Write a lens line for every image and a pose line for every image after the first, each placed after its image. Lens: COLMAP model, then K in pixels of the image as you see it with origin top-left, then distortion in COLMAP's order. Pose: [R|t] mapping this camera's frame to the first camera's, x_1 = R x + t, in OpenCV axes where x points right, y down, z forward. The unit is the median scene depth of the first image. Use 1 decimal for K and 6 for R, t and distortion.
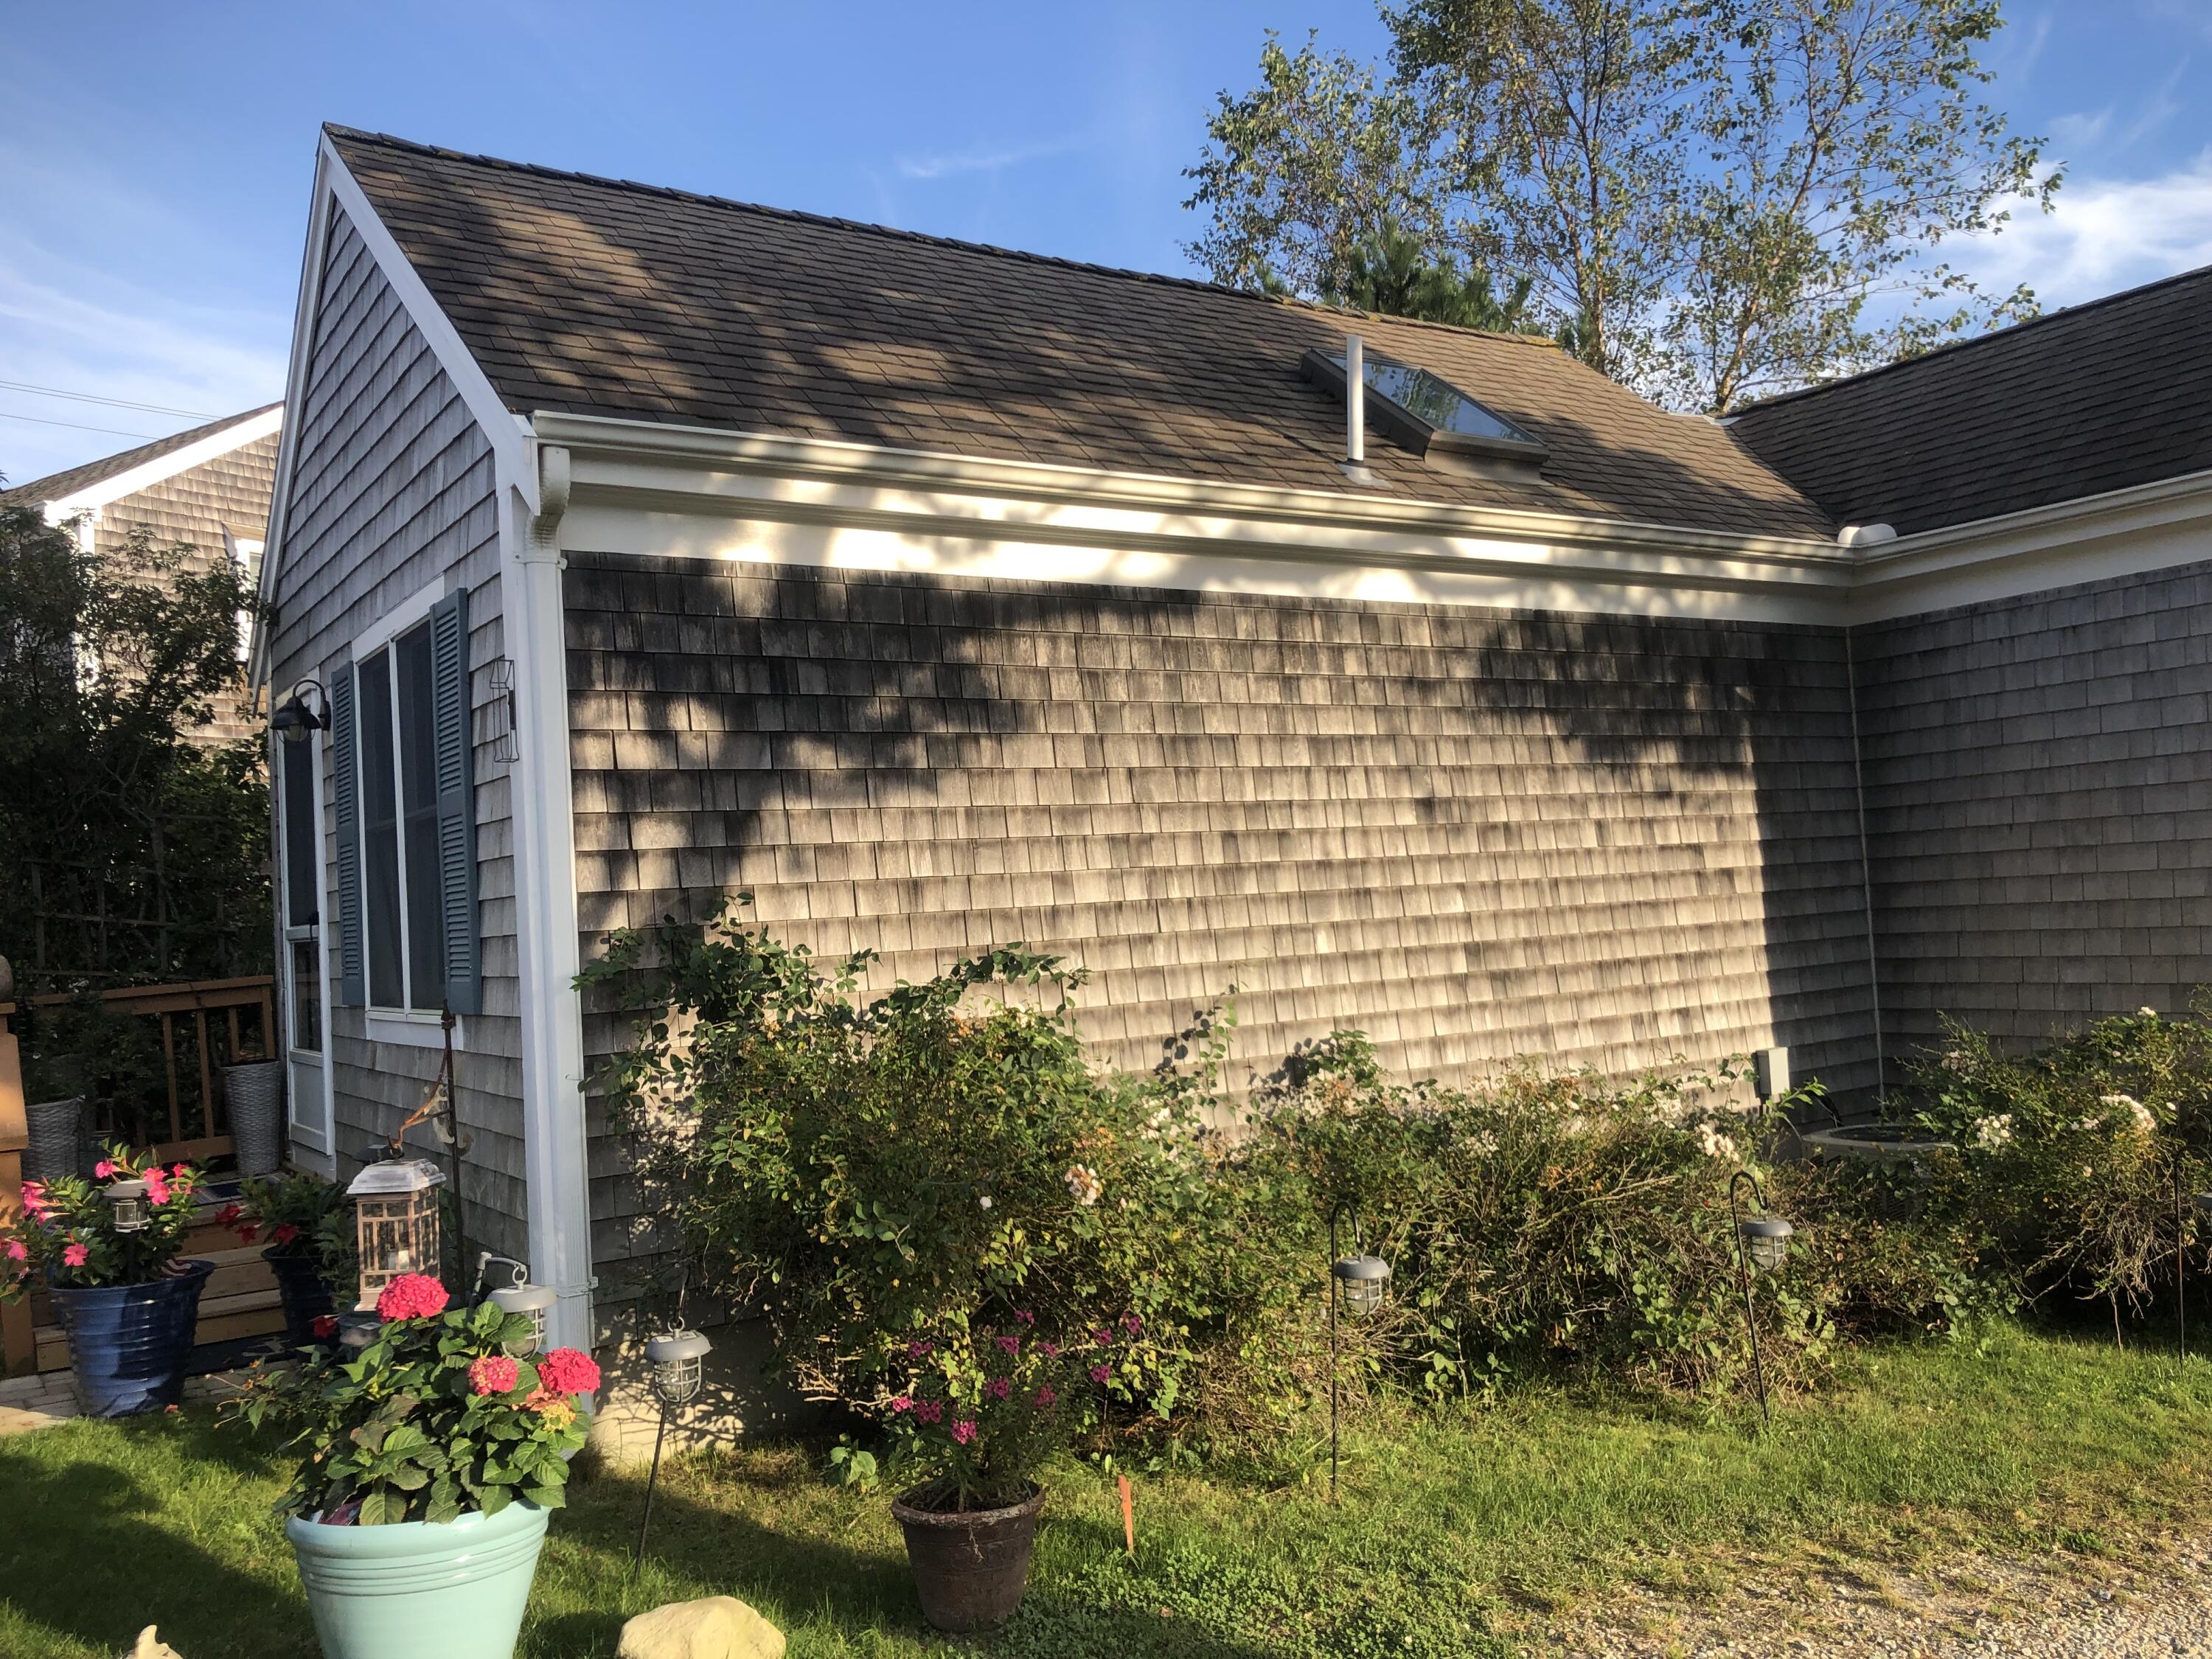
lens RADIAL K [[1755.3, 0, 1100.1], [0, 1755.3, 882.2], [0, 0, 1]] dist [0.107205, -0.128873]
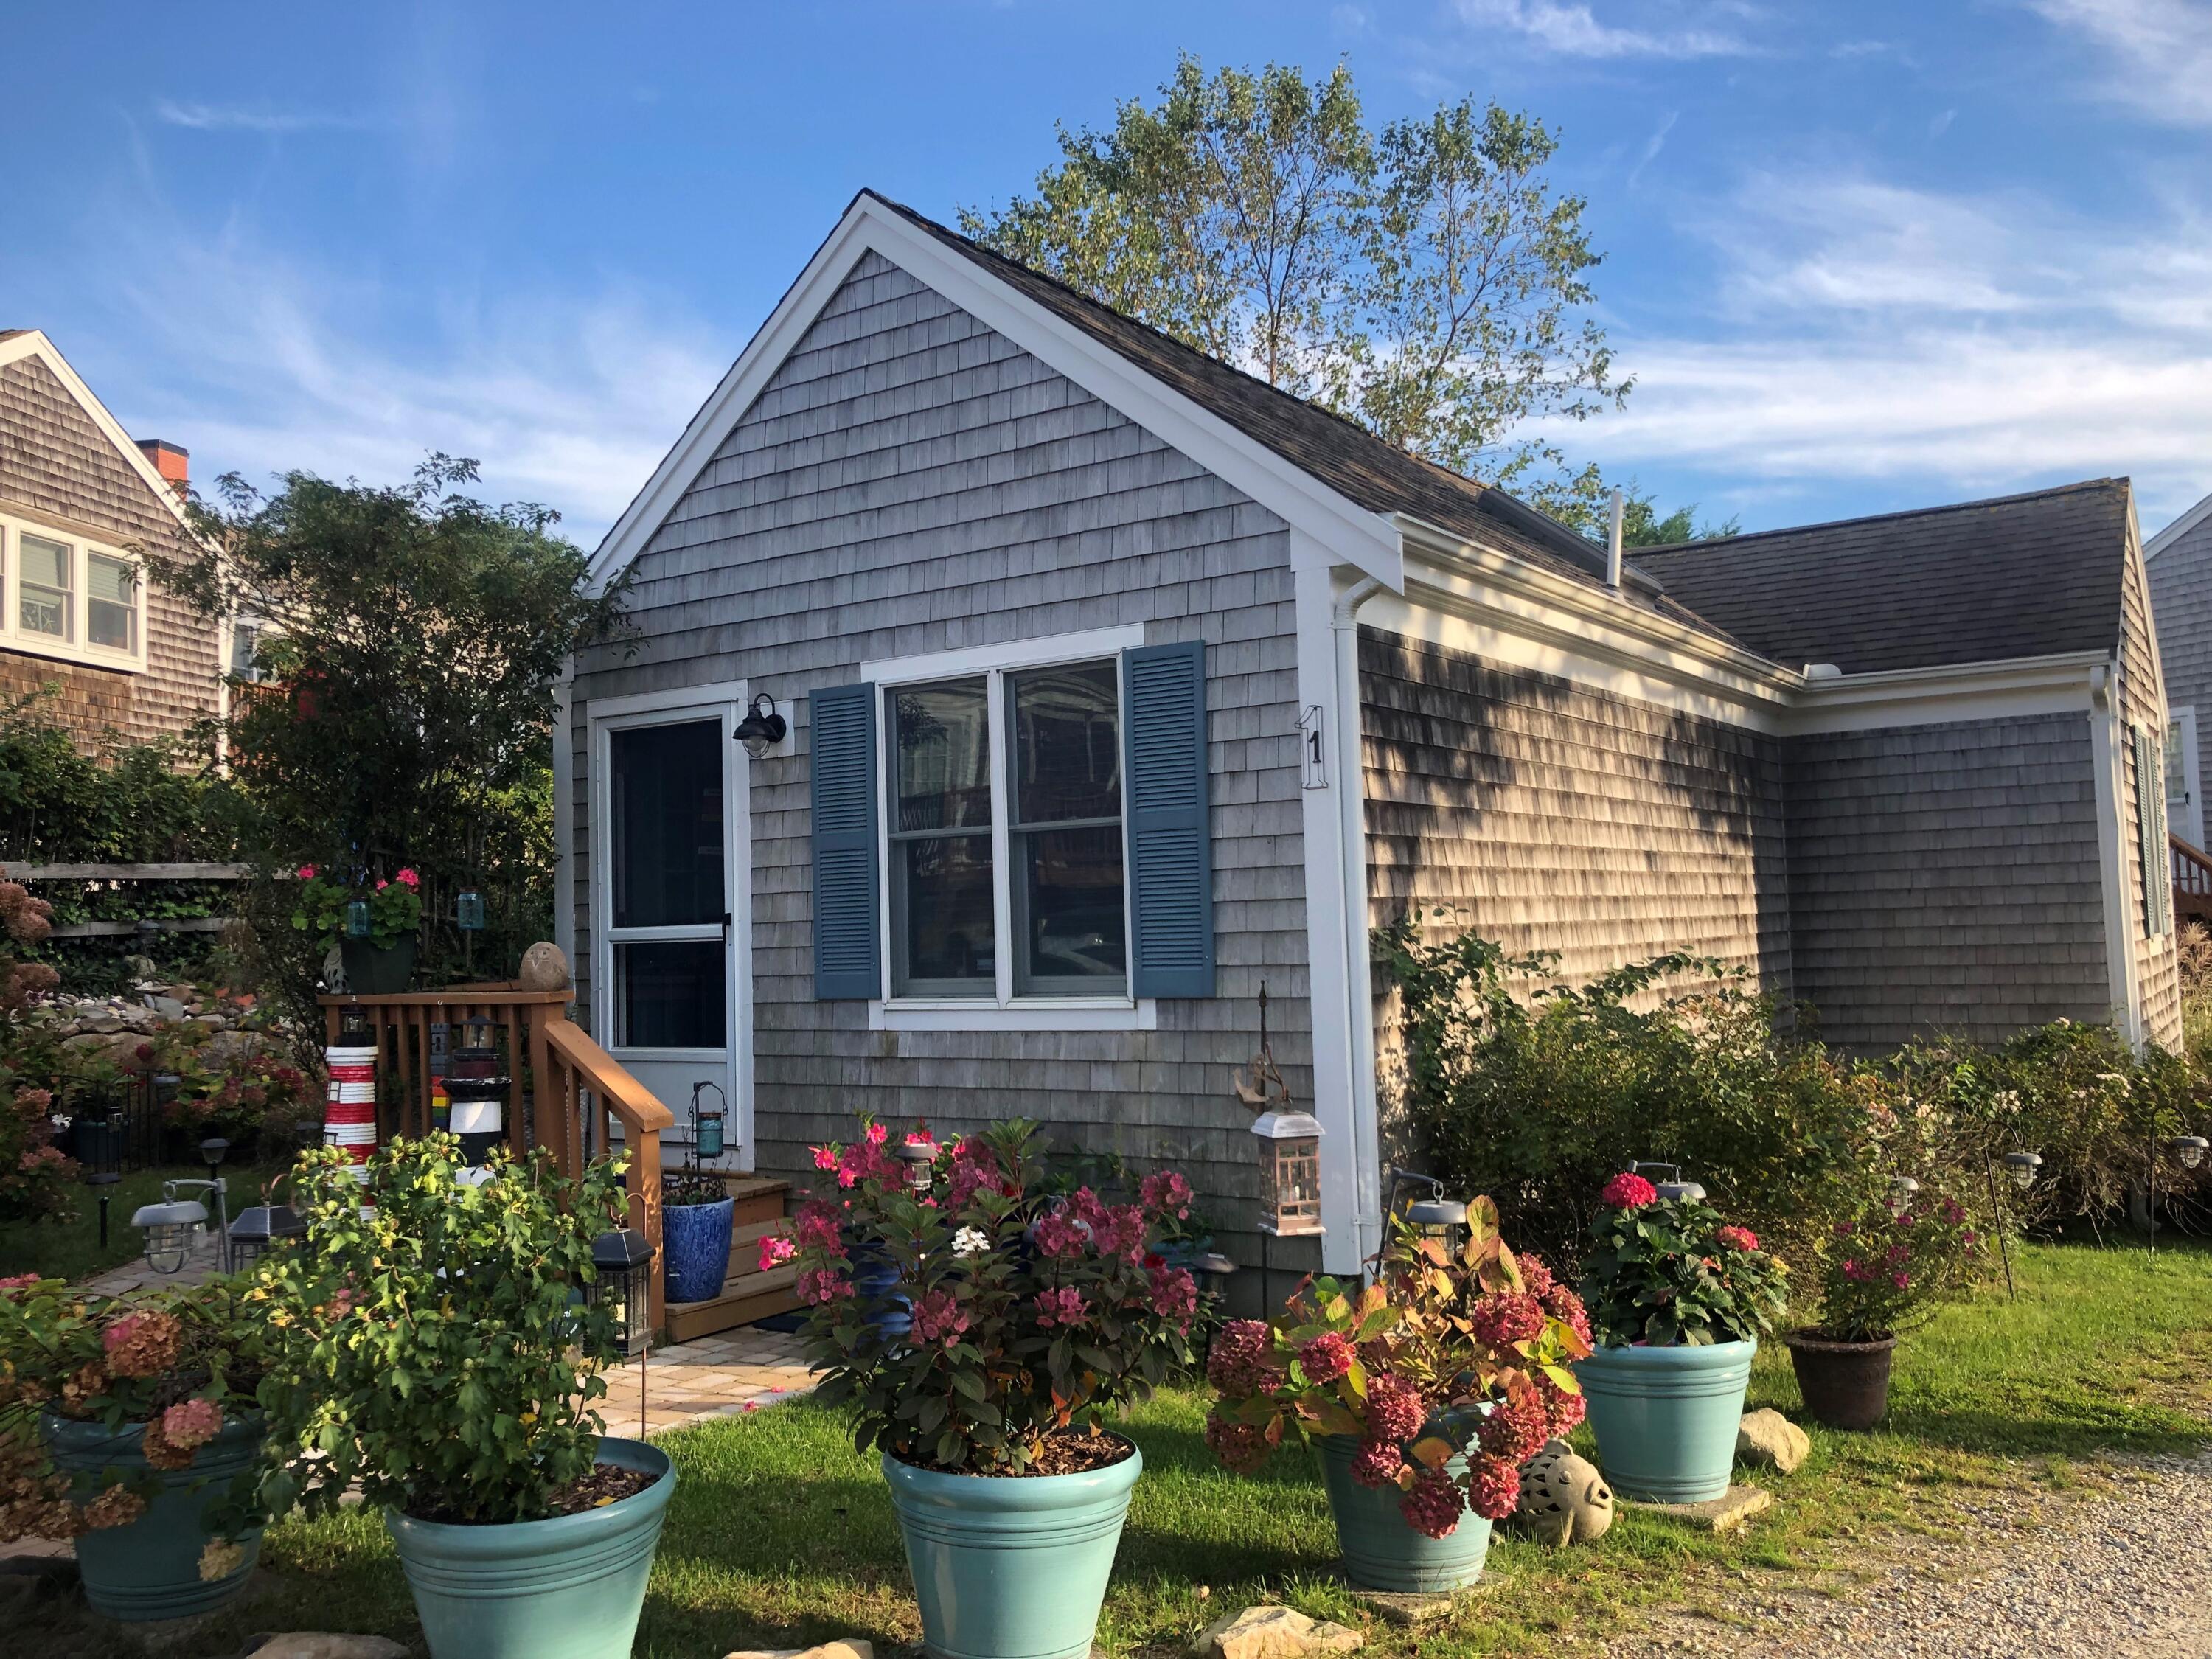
lens RADIAL K [[1793.7, 0, 1109.1], [0, 1793.7, 870.6], [0, 0, 1]] dist [0.084535, -0.114644]
pose [[0.921705, 0.039684, 0.385856, -0.692338], [-0.025343, 0.998788, -0.042184, 0.032489], [-0.387063, 0.029103, 0.921594, -0.061426]]
